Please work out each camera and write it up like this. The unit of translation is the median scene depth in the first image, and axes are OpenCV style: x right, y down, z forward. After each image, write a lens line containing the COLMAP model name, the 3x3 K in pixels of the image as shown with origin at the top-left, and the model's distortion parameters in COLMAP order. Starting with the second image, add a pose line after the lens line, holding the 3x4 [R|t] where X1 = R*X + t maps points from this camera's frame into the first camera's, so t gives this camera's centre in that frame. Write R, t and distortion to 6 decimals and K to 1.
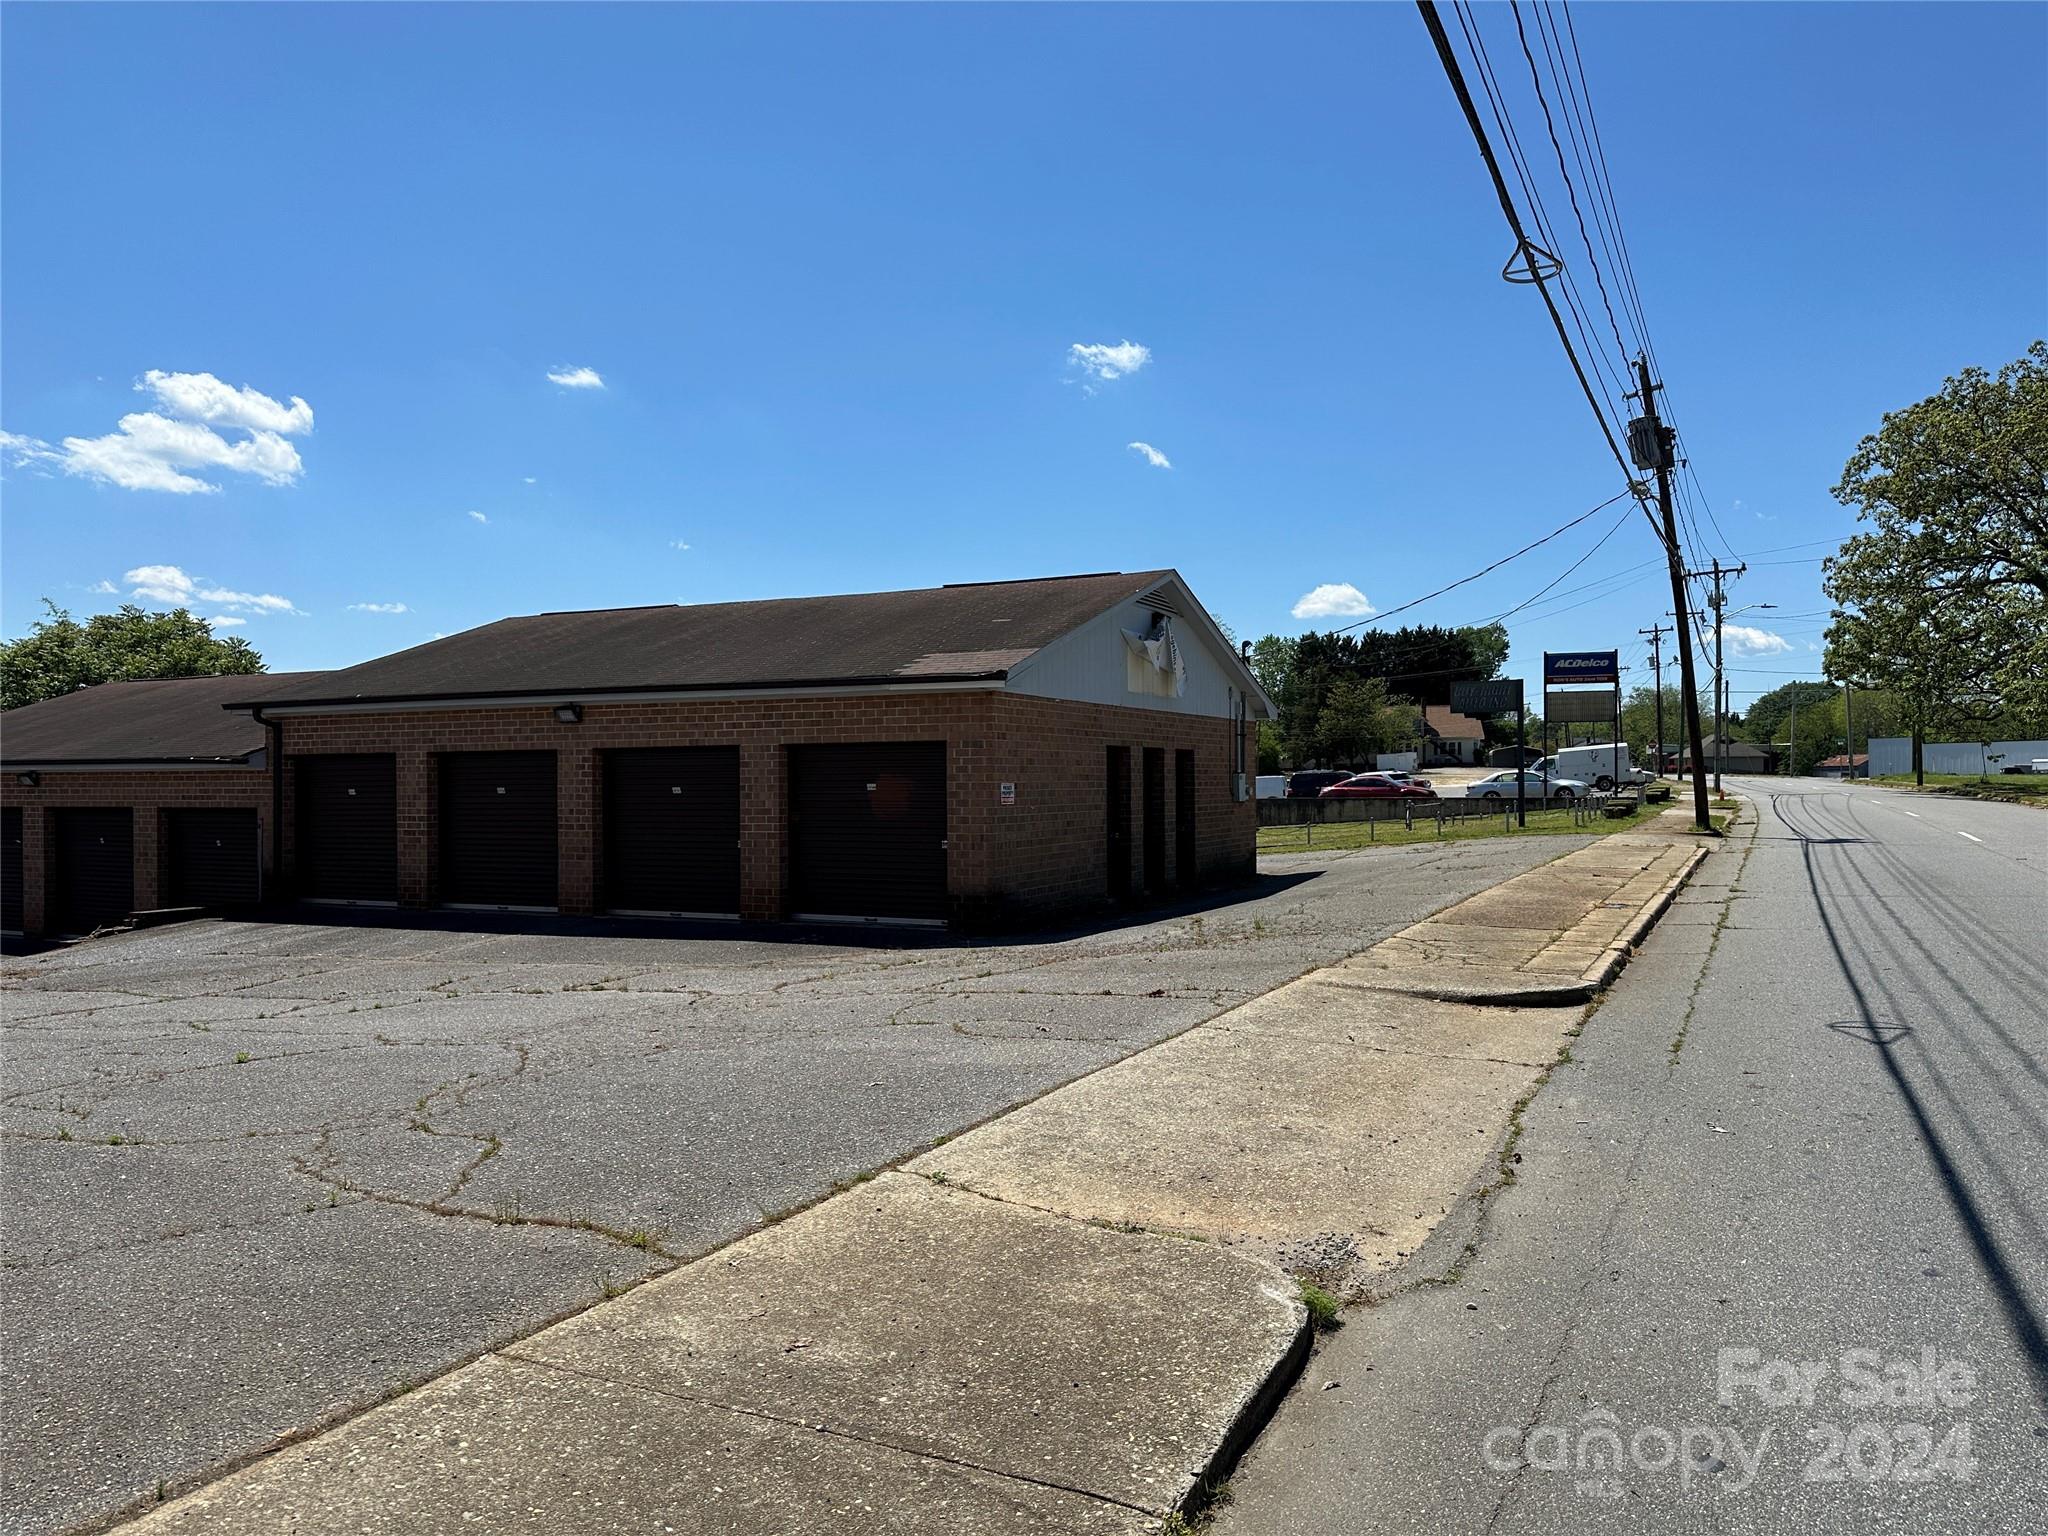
lens RADIAL K [[1411.2, 0, 1029.7], [0, 1411.2, 774.1], [0, 0, 1]] dist [0.160309, -0.233221]
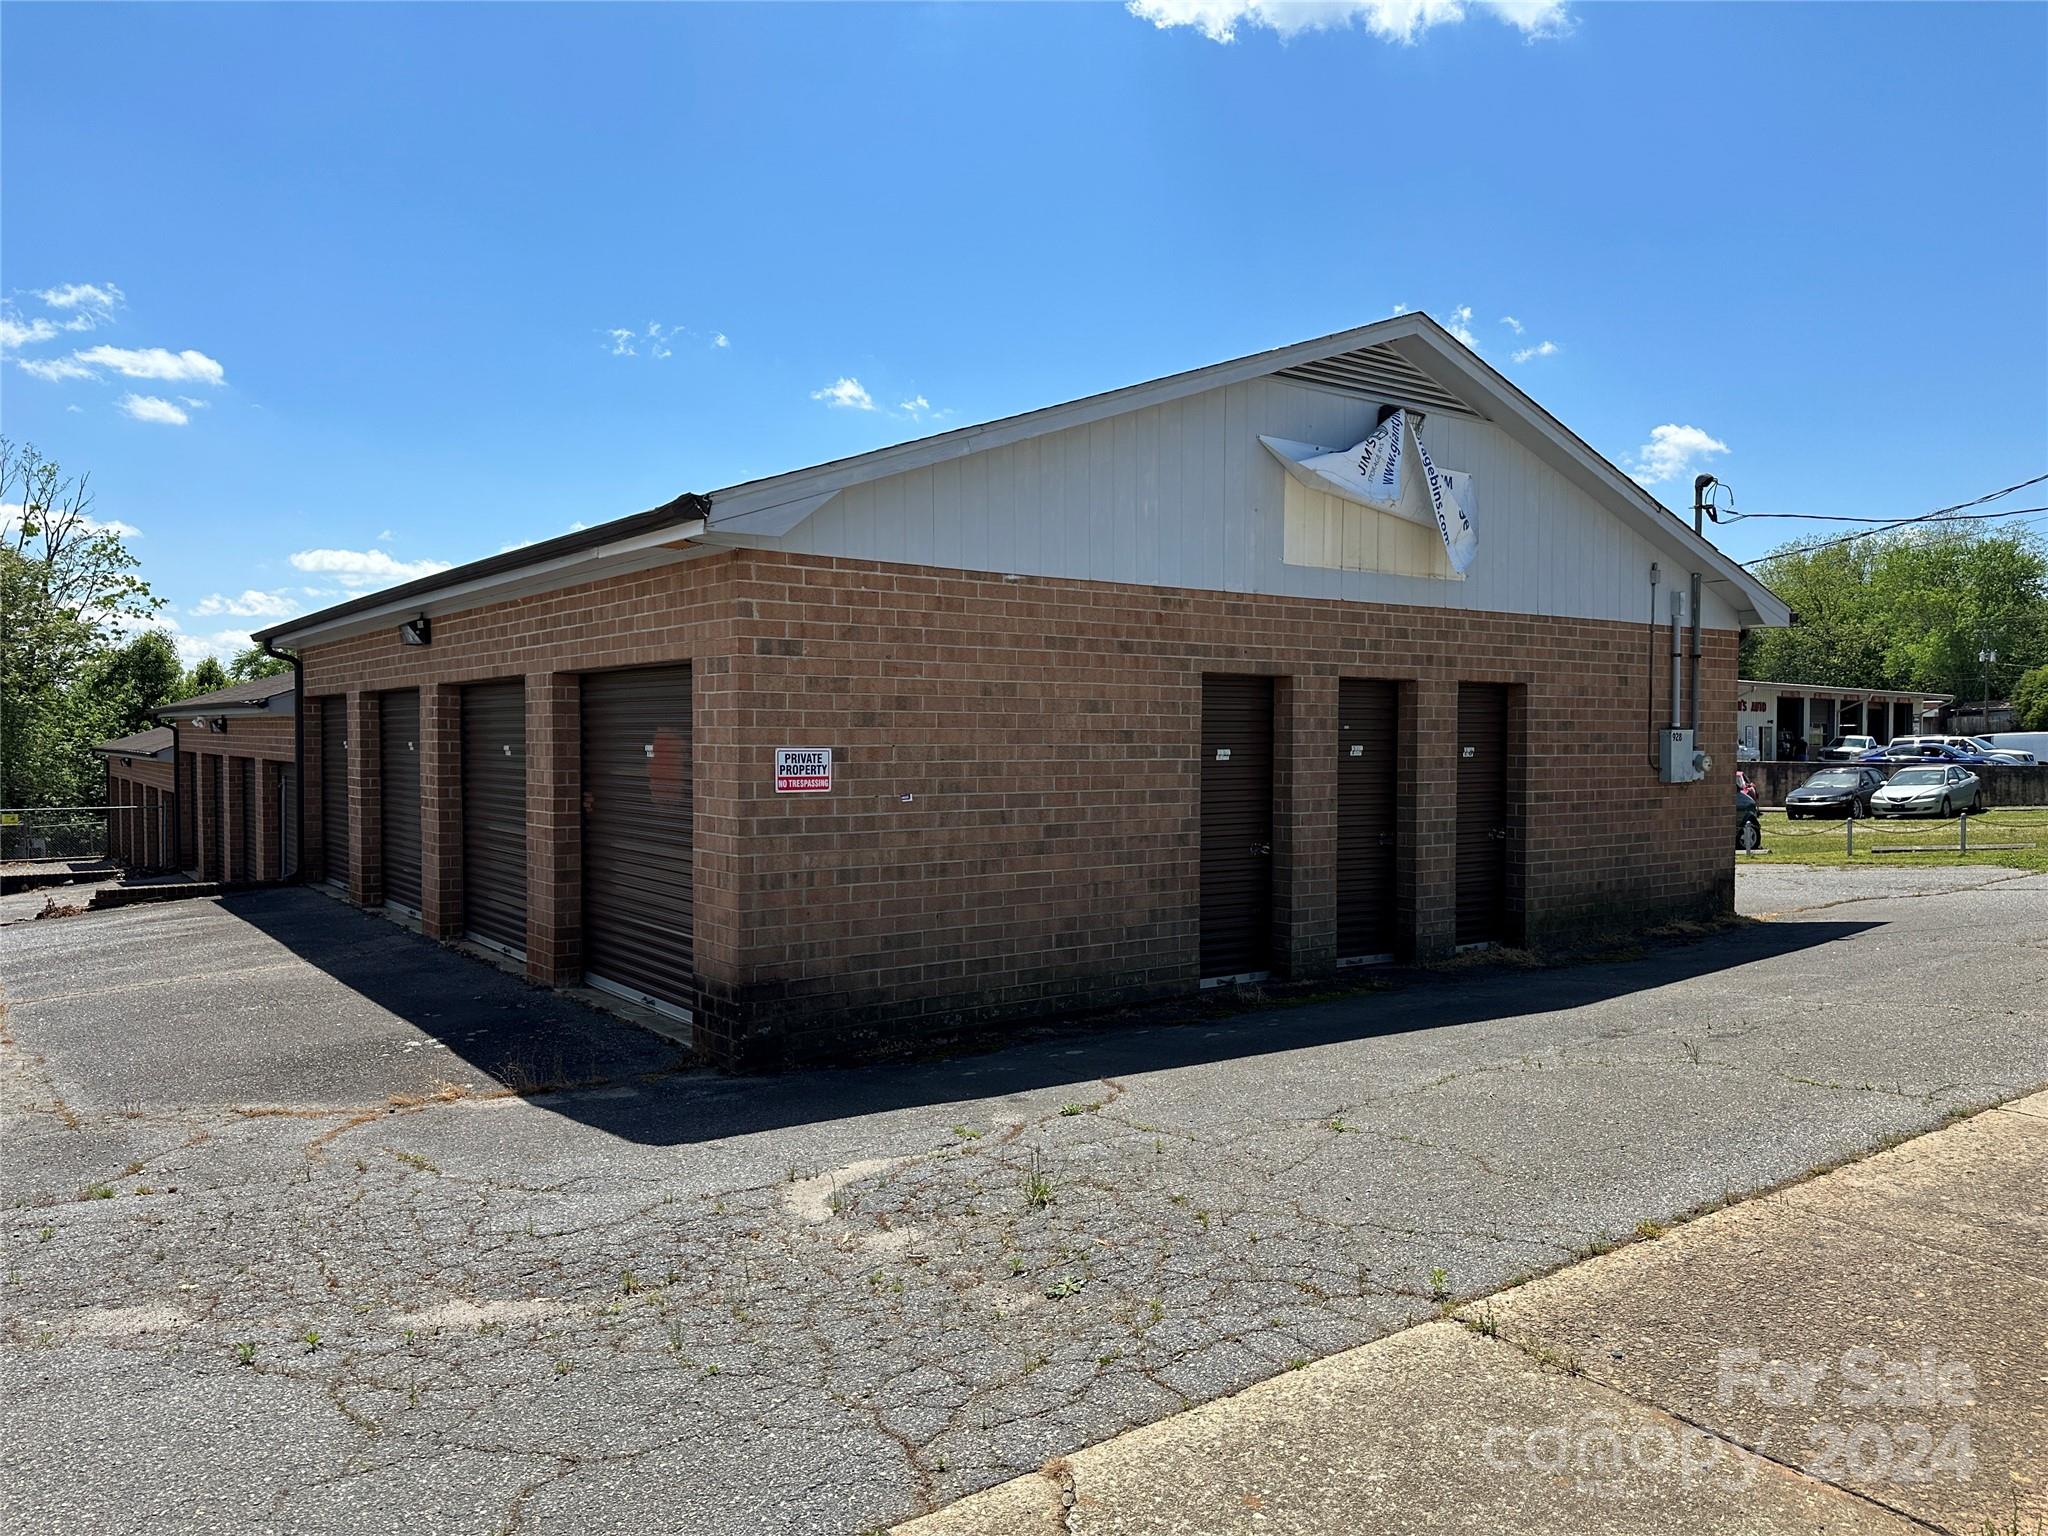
lens RADIAL K [[1411.2, 0, 1029.7], [0, 1411.2, 774.1], [0, 0, 1]] dist [0.160309, -0.233221]
pose [[0.886229, 0.021825, -0.462732, 0.234836], [-0.005868, 0.999338, 0.035896, -0.002035], [0.463209, -0.029097, 0.885771, 0.533499]]
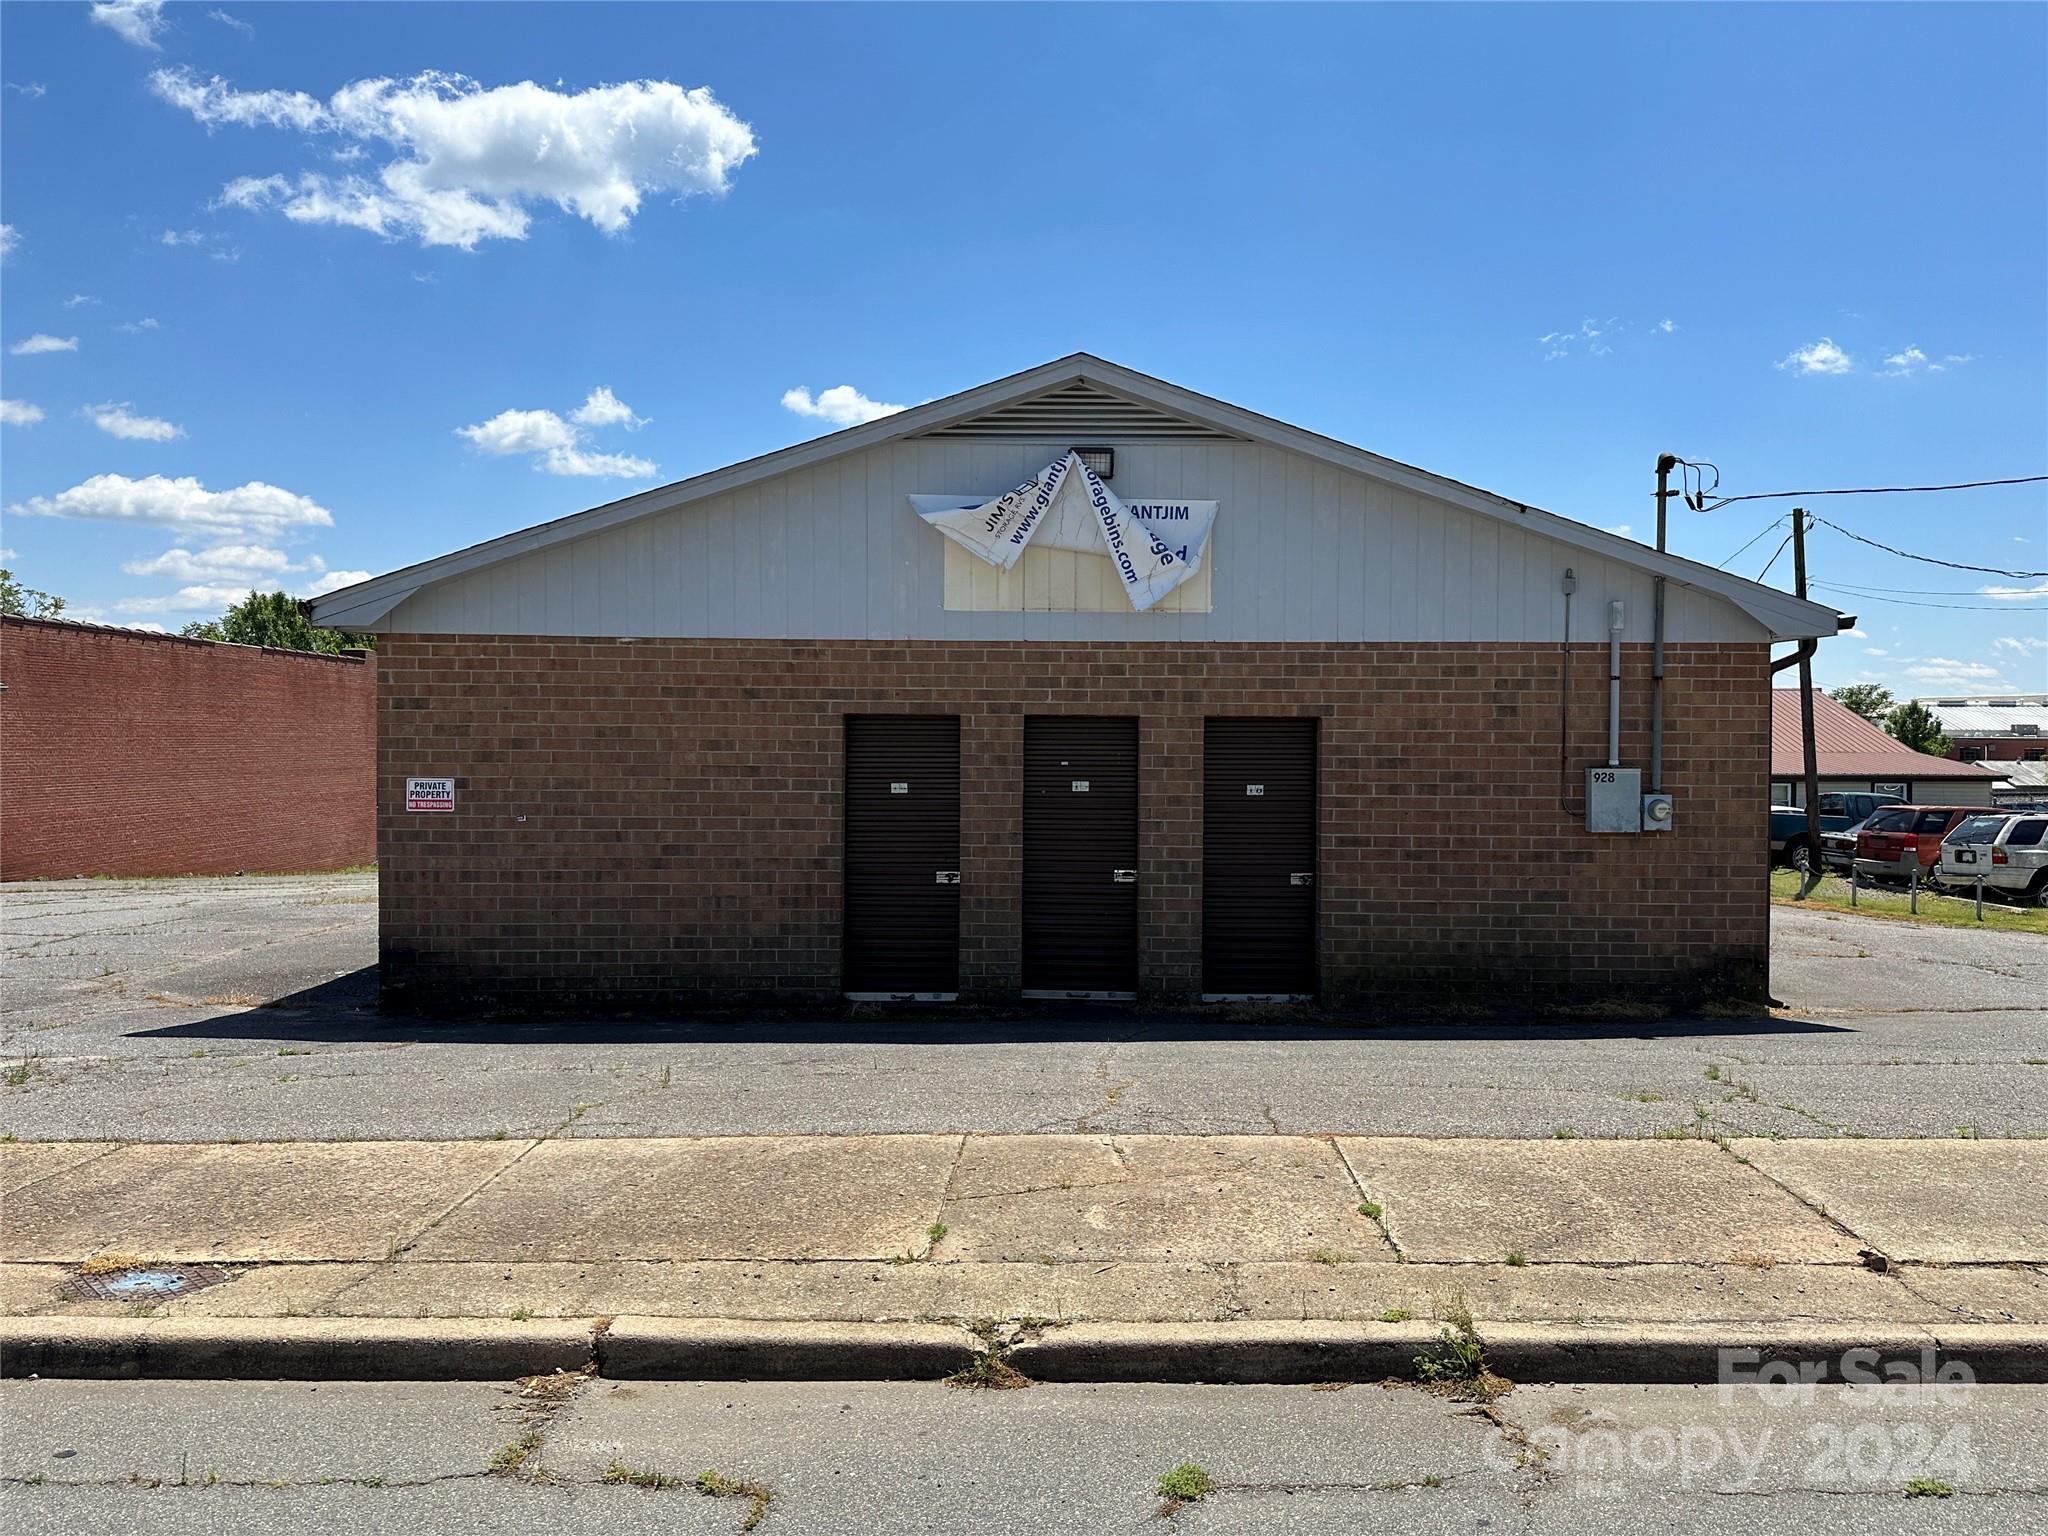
lens RADIAL K [[1411.2, 0, 1029.7], [0, 1411.2, 774.1], [0, 0, 1]] dist [0.160309, -0.233221]
pose [[0.448156, 0.030135, -0.893447, 0.589054], [-0.004677, 0.999497, 0.031366, -0.014622], [0.893943, -0.009878, 0.448071, 0.824937]]
